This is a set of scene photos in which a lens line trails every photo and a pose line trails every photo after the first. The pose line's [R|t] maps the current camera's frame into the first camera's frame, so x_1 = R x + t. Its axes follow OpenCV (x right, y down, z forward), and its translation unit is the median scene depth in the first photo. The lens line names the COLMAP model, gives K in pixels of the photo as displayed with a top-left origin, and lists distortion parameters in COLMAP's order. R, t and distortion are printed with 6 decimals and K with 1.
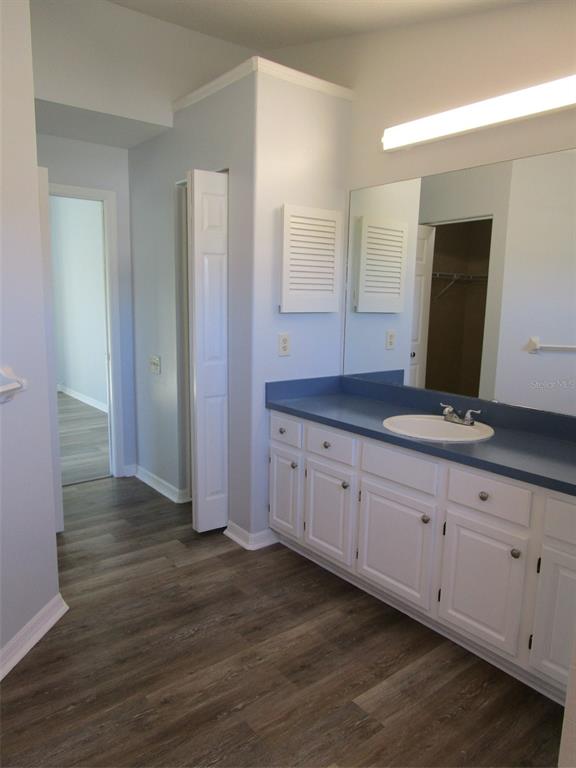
lens RADIAL K [[546.9, 0, 291.4], [0, 546.9, 384.8], [0, 0, 1]] dist [-0.020696, 0.001821]
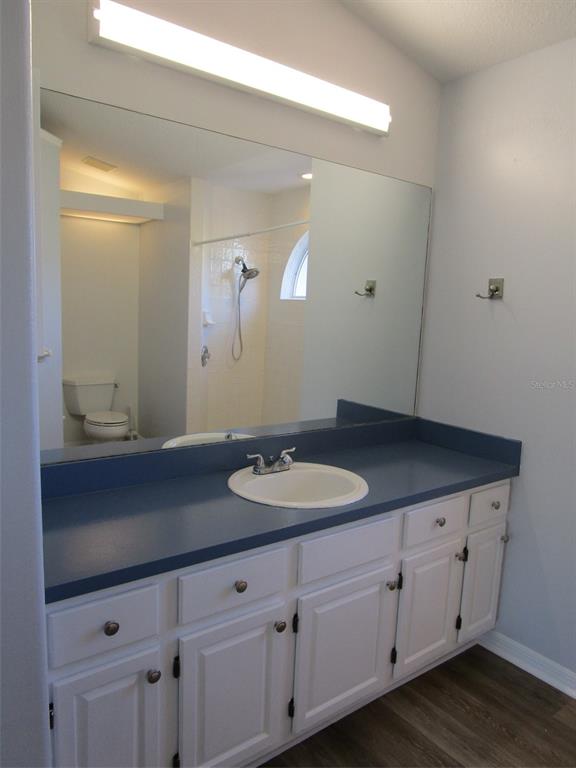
lens RADIAL K [[546.9, 0, 291.4], [0, 546.9, 384.8], [0, 0, 1]] dist [-0.020696, 0.001821]
pose [[0.020085, -0.149736, 0.988522, -0.543442], [0.113873, 0.982630, 0.146530, -0.195589], [-0.993292, 0.109623, 0.036787, 1.100947]]
